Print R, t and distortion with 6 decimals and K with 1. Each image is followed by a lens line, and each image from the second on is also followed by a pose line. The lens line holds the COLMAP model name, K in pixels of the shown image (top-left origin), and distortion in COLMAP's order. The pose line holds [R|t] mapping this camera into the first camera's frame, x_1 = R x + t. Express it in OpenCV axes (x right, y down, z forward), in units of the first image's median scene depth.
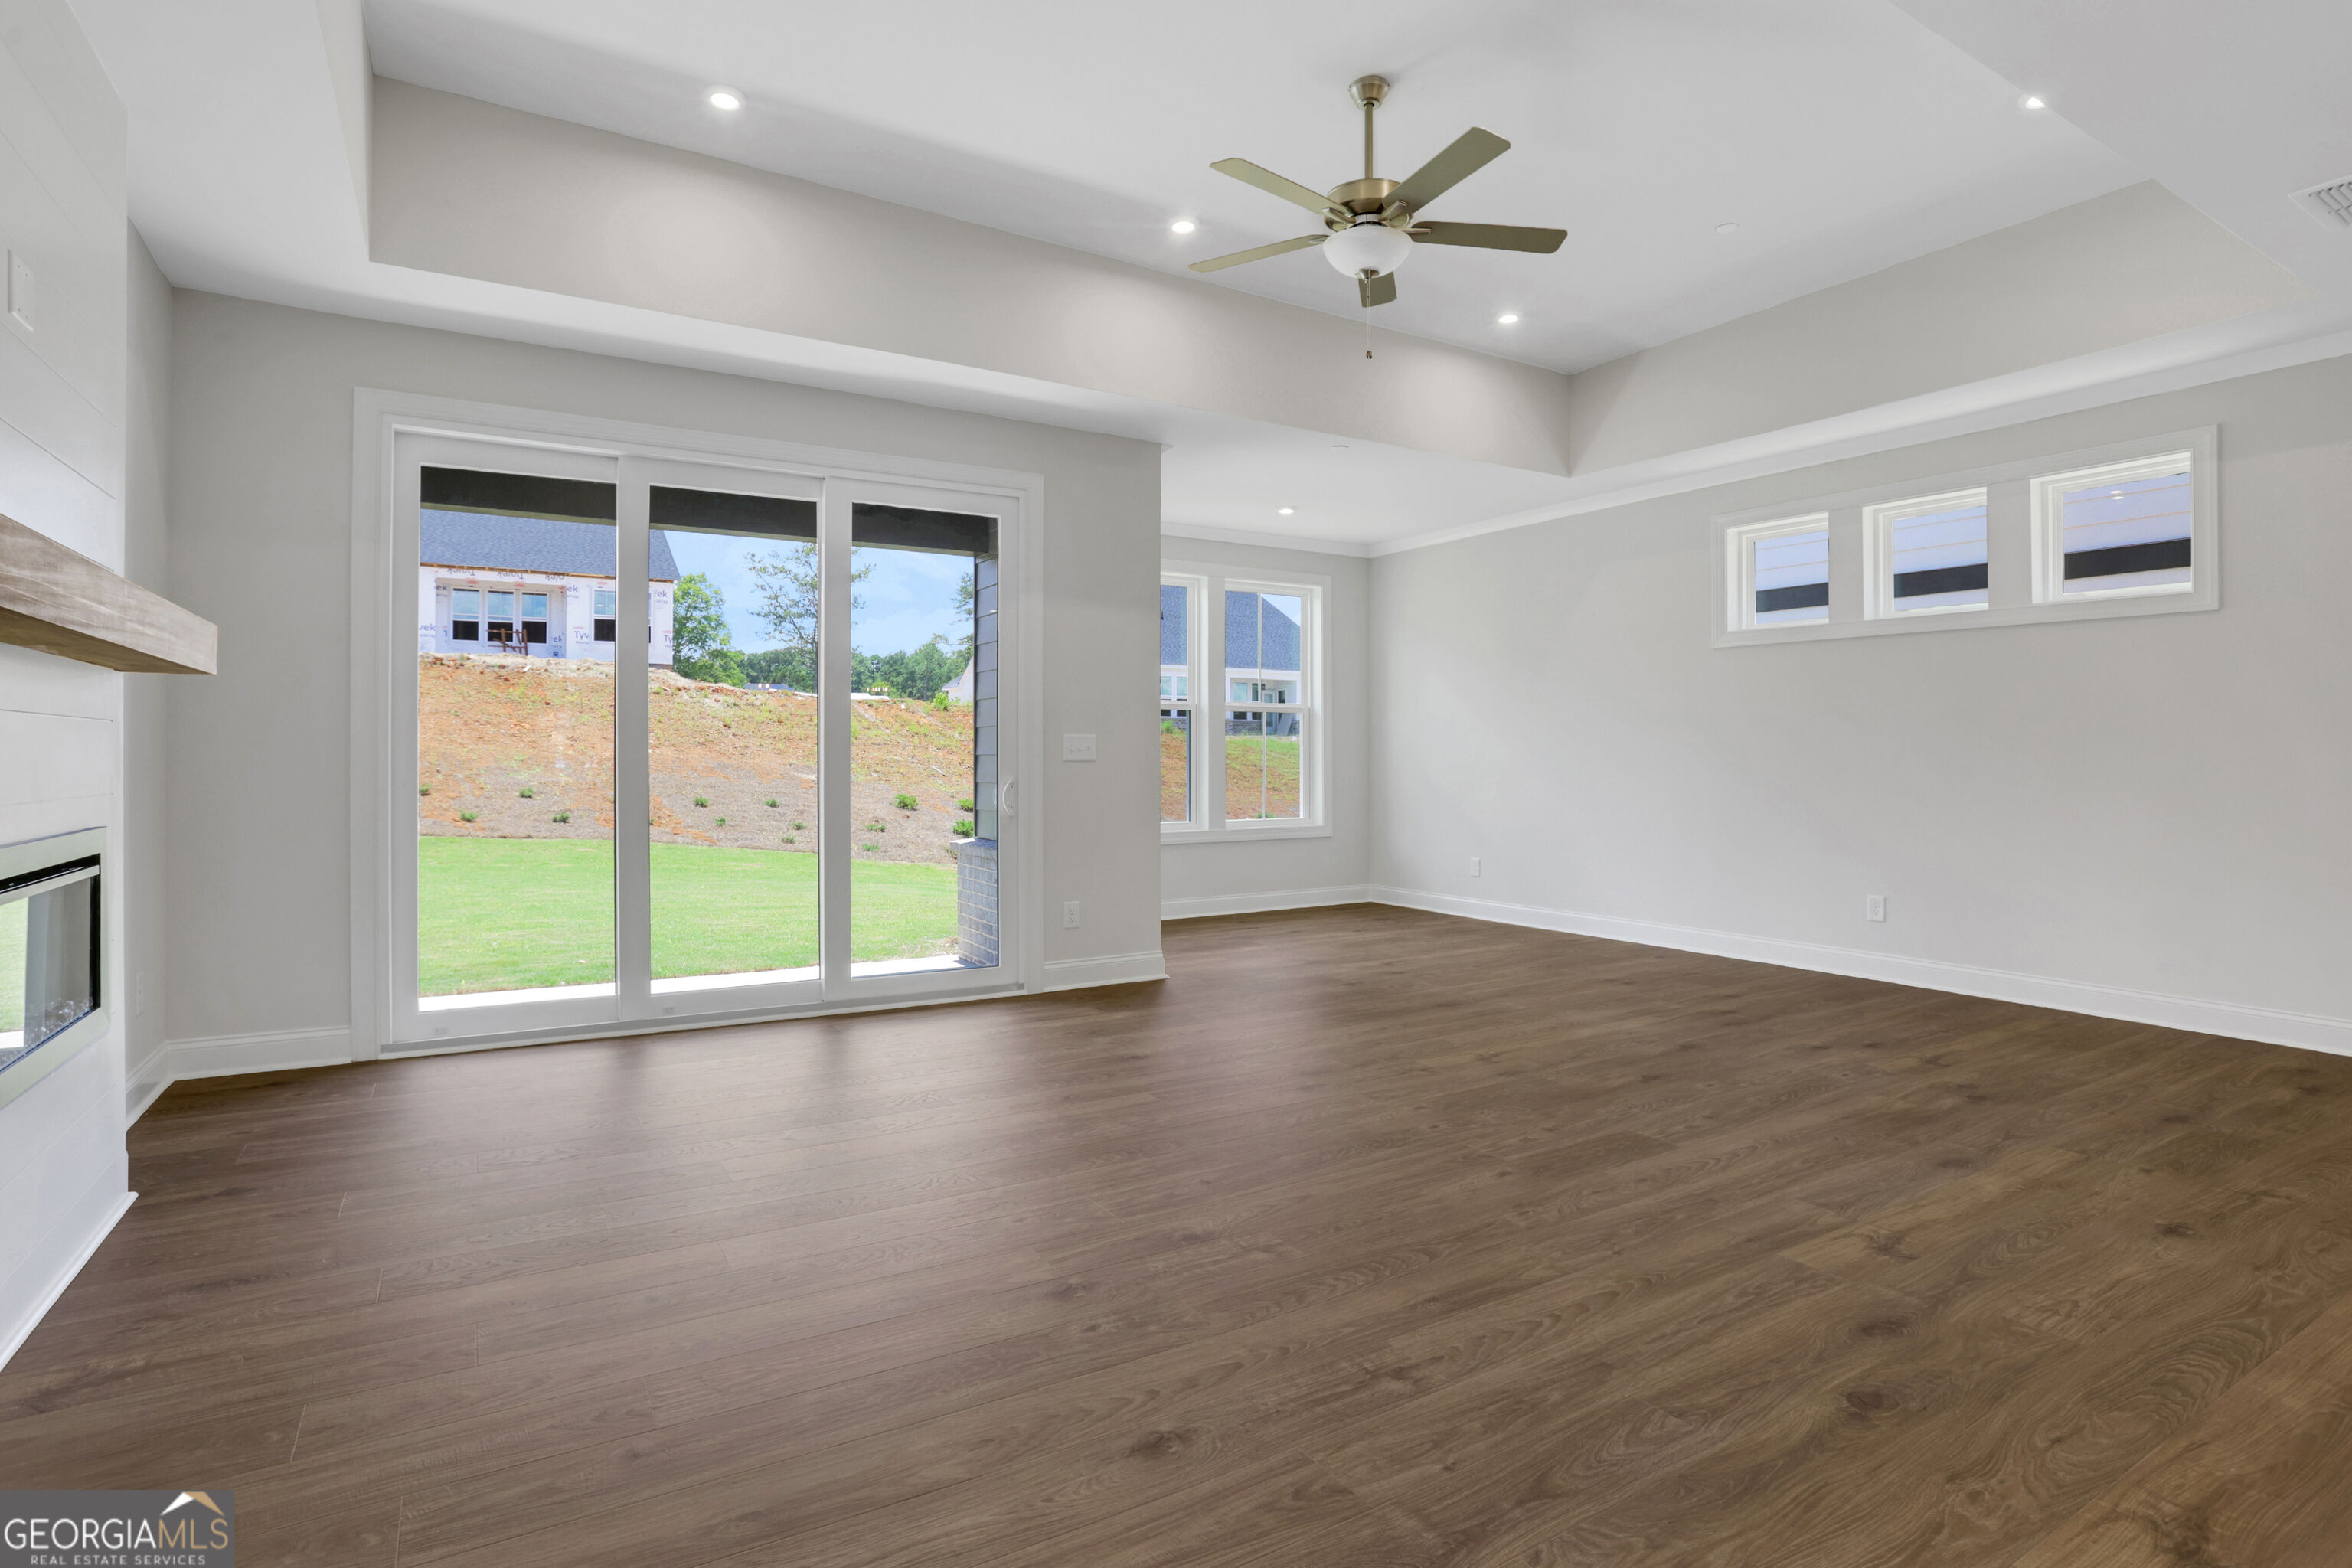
lens RADIAL K [[1154.1, 0, 1138.3], [0, 1154.1, 728.9], [0, 0, 1]] dist [-0.036328, 0.017599]
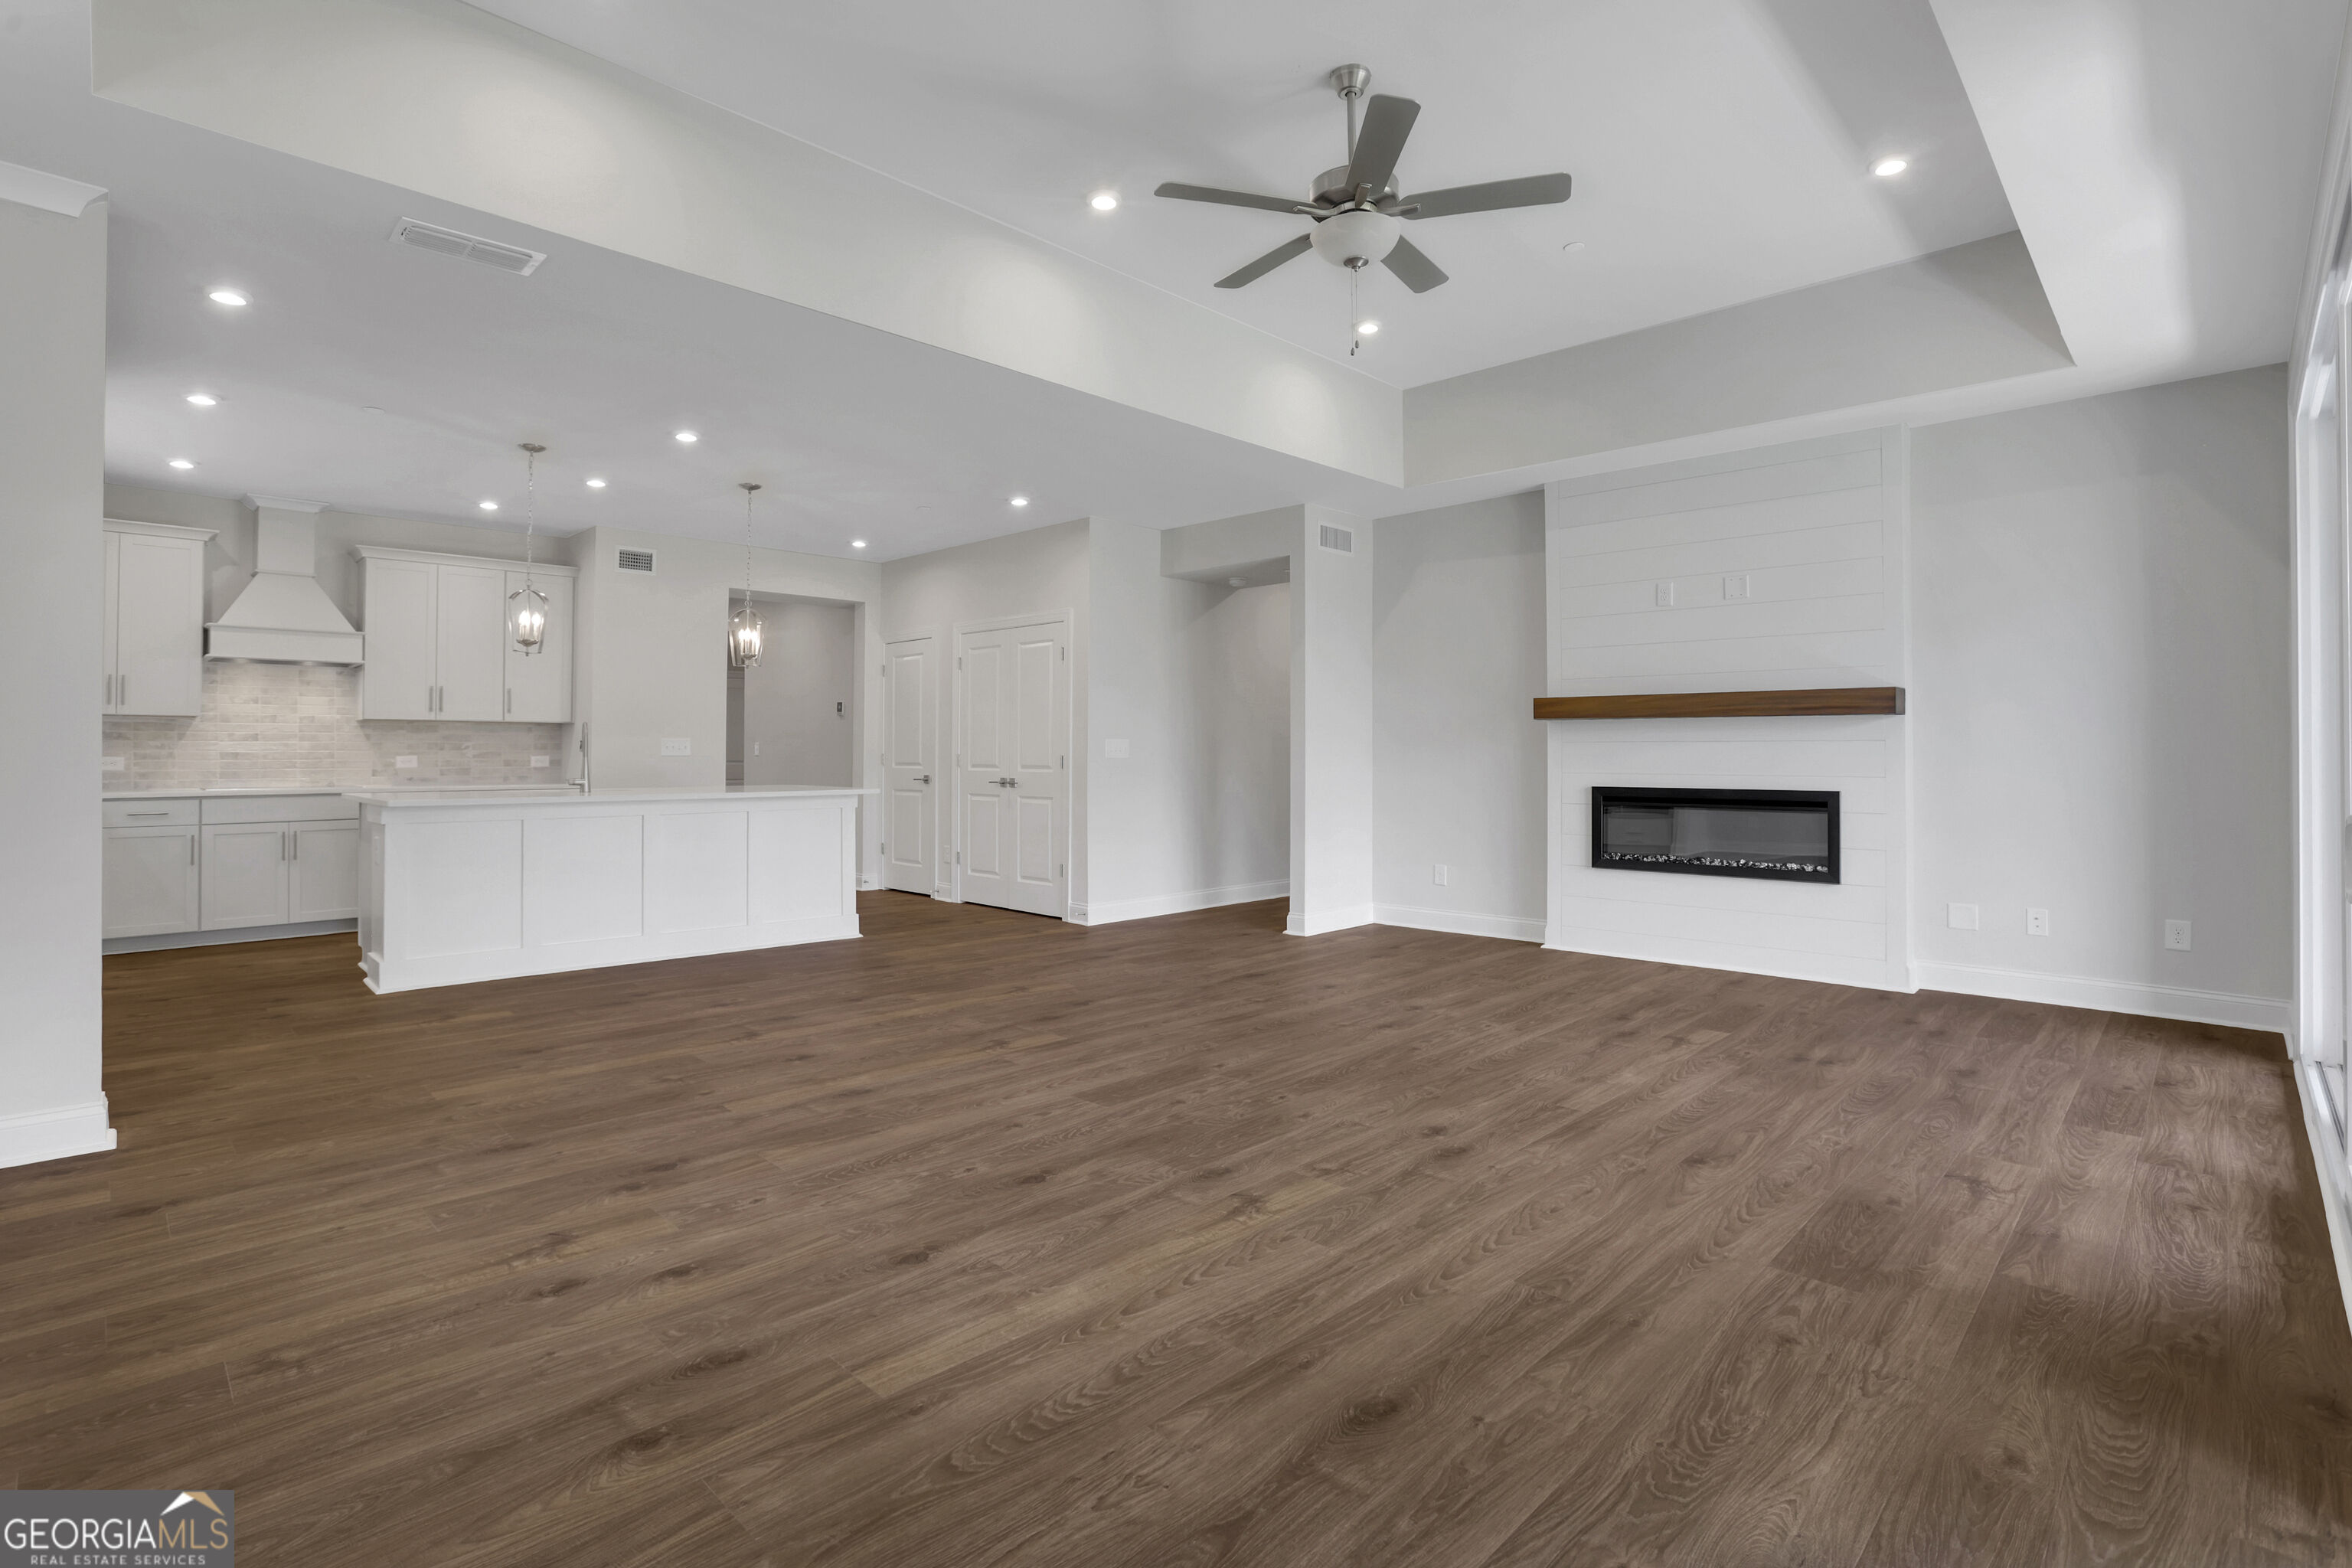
lens RADIAL K [[1100.4, 0, 1176.2], [0, 1100.4, 769.1], [0, 0, 1]] dist [-0.074354, 0.026517]
pose [[-0.961441, 0.000291, -0.275012, 0.772773], [0.002735, 0.999960, -0.008502, 0.059129], [0.274999, -0.008927, -0.961403, 2.384959]]
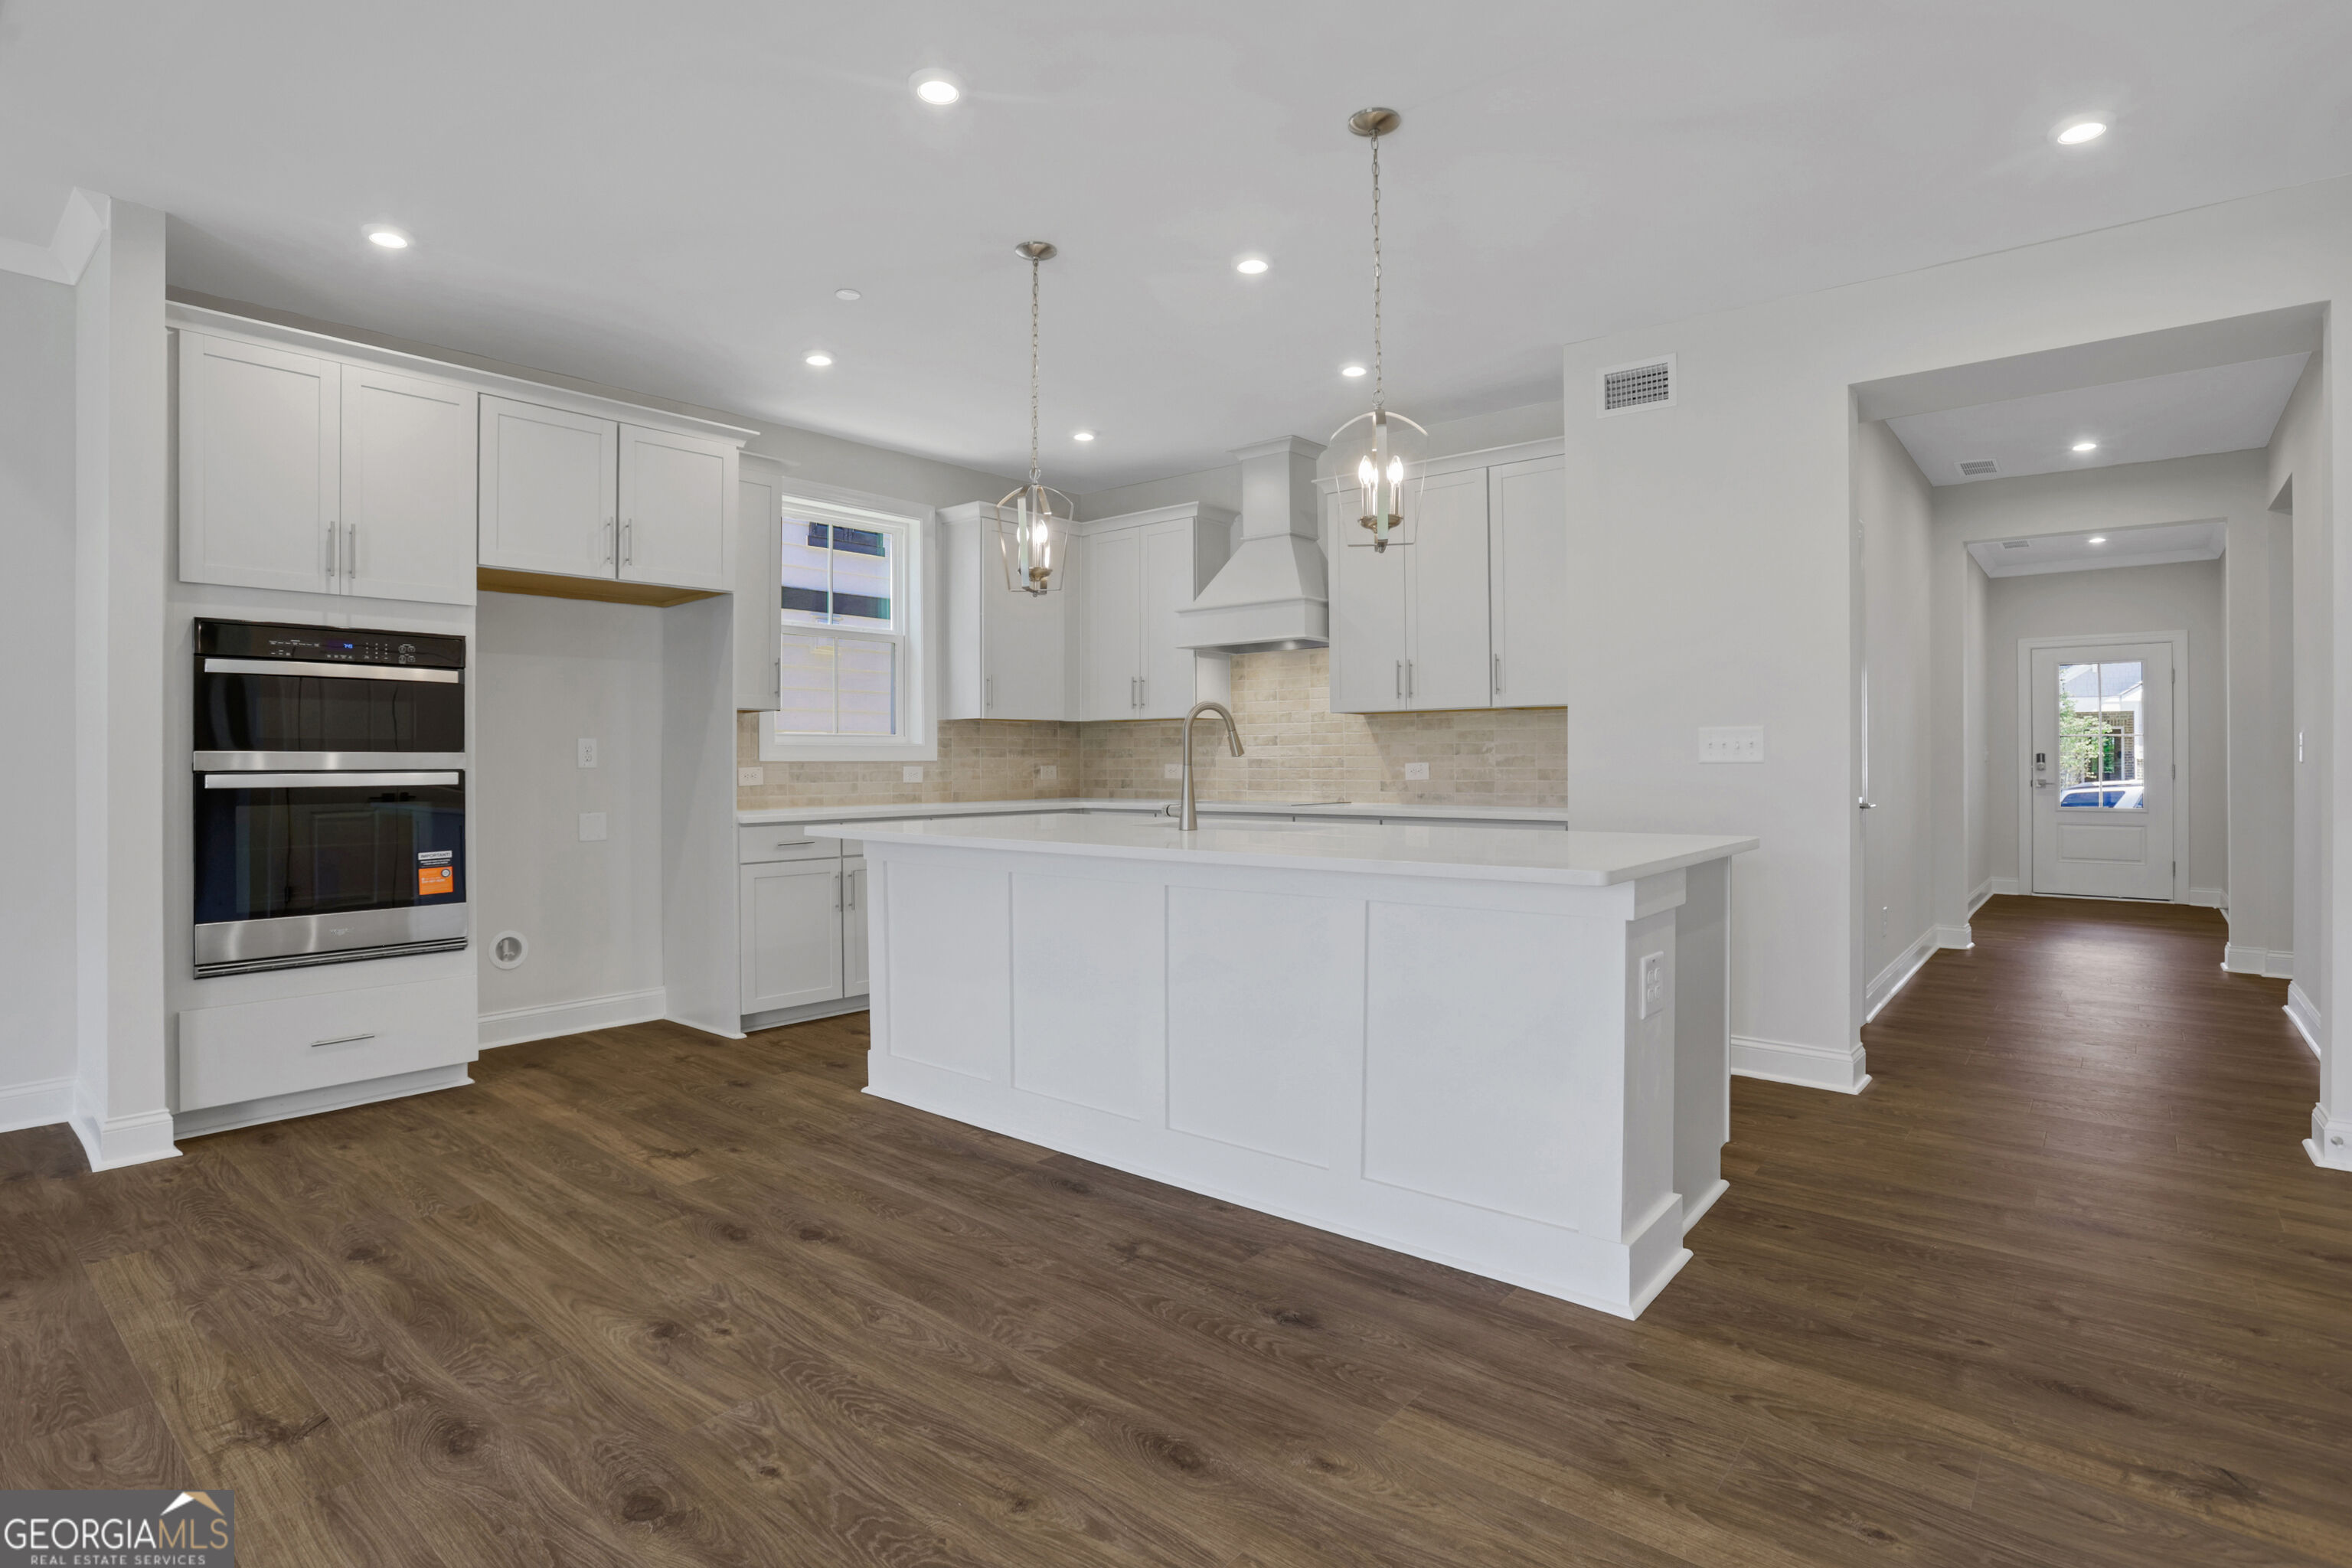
lens RADIAL K [[1185.8, 0, 1188.2], [0, 1185.8, 744.5], [0, 0, 1]] dist [-0.077655, 0.033015]
pose [[-0.335047, 0.011725, 0.942128, 0.139040], [-0.017901, 0.999663, -0.018806, 0.015783], [-0.942031, -0.023166, -0.334724, 0.540037]]
